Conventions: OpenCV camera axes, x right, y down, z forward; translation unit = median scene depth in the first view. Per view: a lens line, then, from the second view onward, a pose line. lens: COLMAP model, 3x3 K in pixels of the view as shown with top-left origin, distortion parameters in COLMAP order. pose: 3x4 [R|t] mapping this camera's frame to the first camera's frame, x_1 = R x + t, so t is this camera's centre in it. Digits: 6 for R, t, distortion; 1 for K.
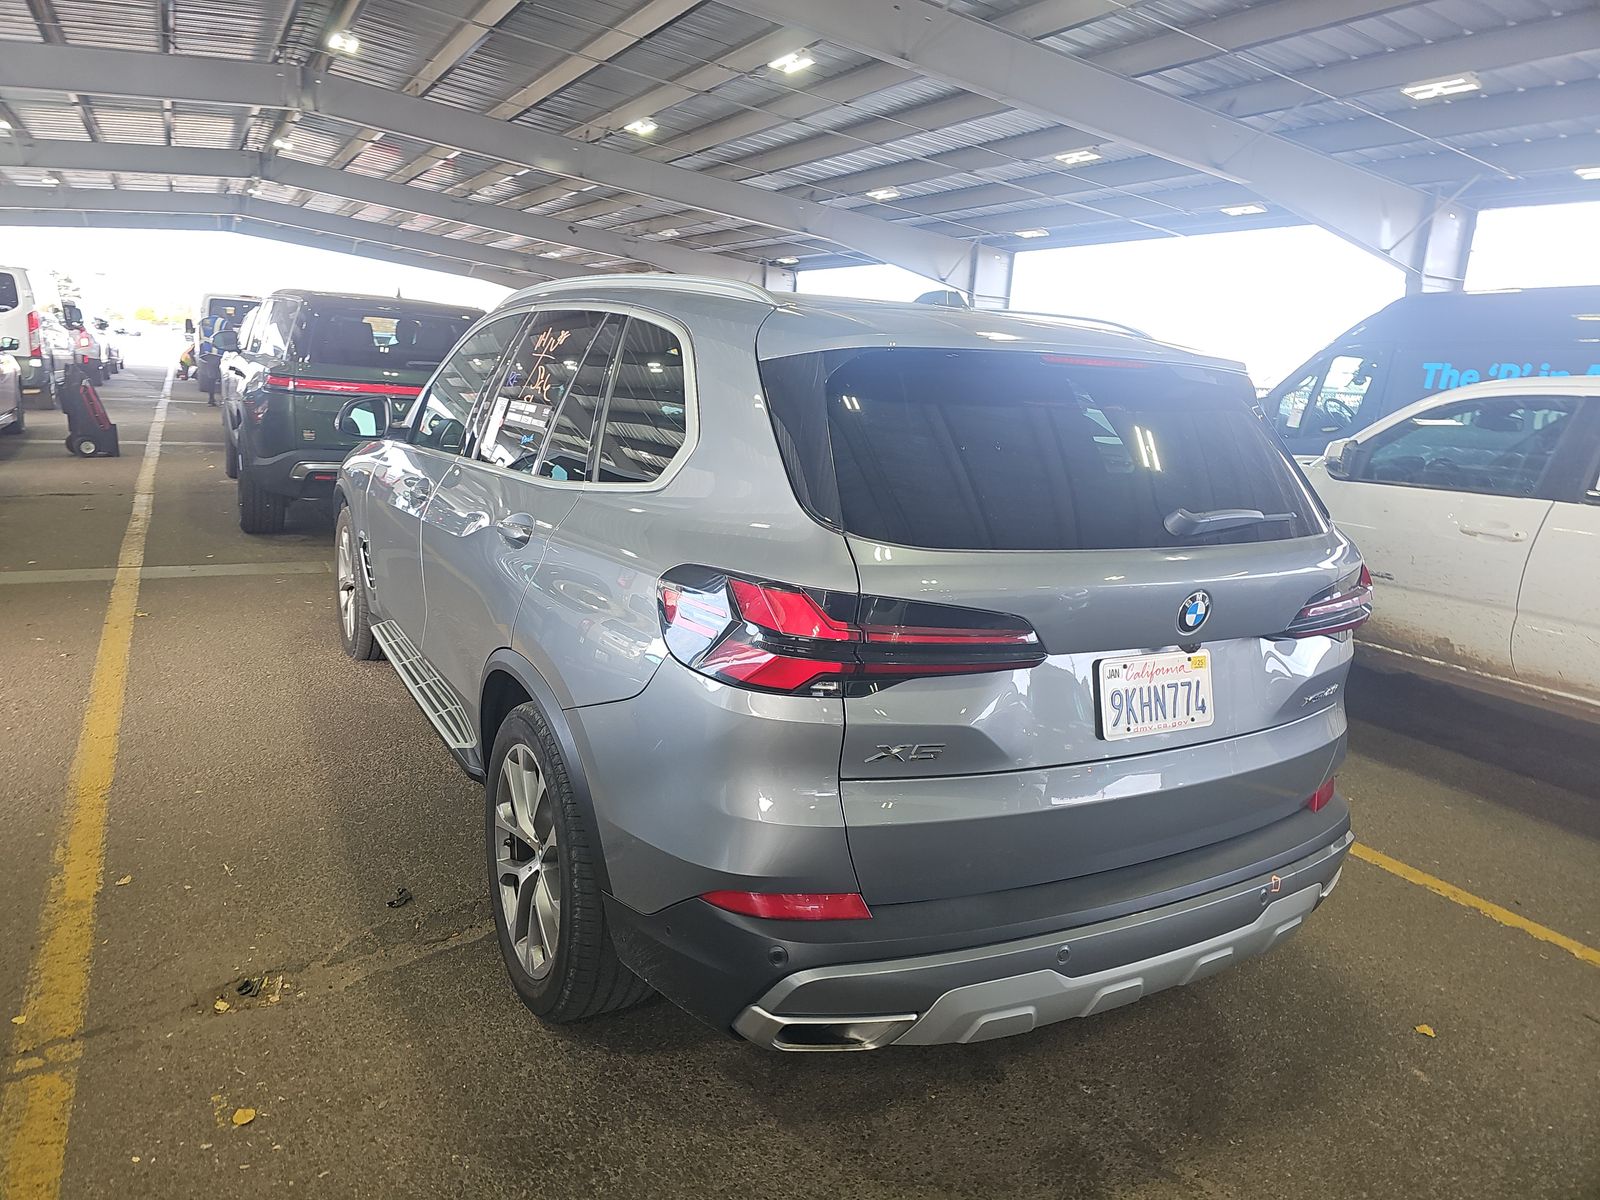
lens RADIAL K [[1079.2, 0, 769.9], [0, 1079.2, 583.6], [0, 0, 1]] dist [0.059723, -0.055483]
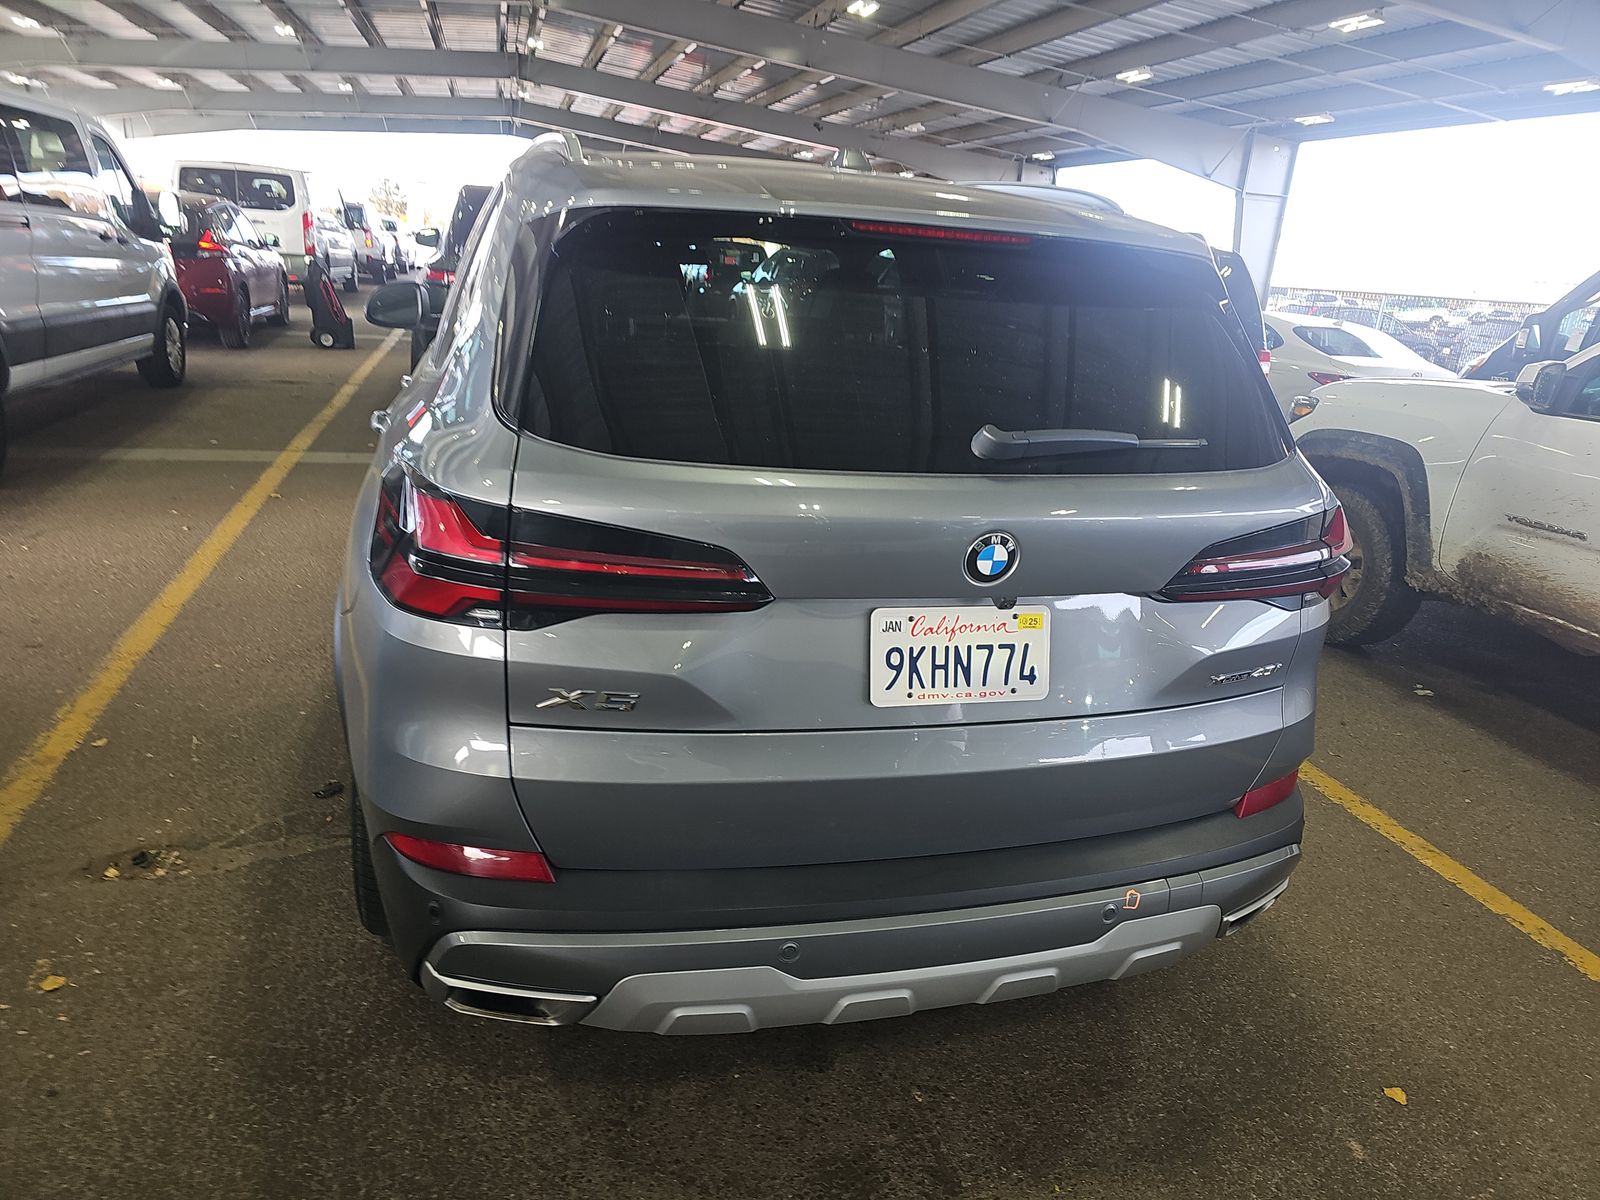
lens RADIAL K [[1076.4, 0, 800.0], [0, 1076.4, 600.0], [0, 0, 1]] dist [0.057965, -0.055000]
pose [[0.974198, 0.077831, -0.211851, 0.239880], [-0.057888, 0.993425, 0.098769, -0.007218], [0.218146, -0.083957, 0.972298, 0.116302]]
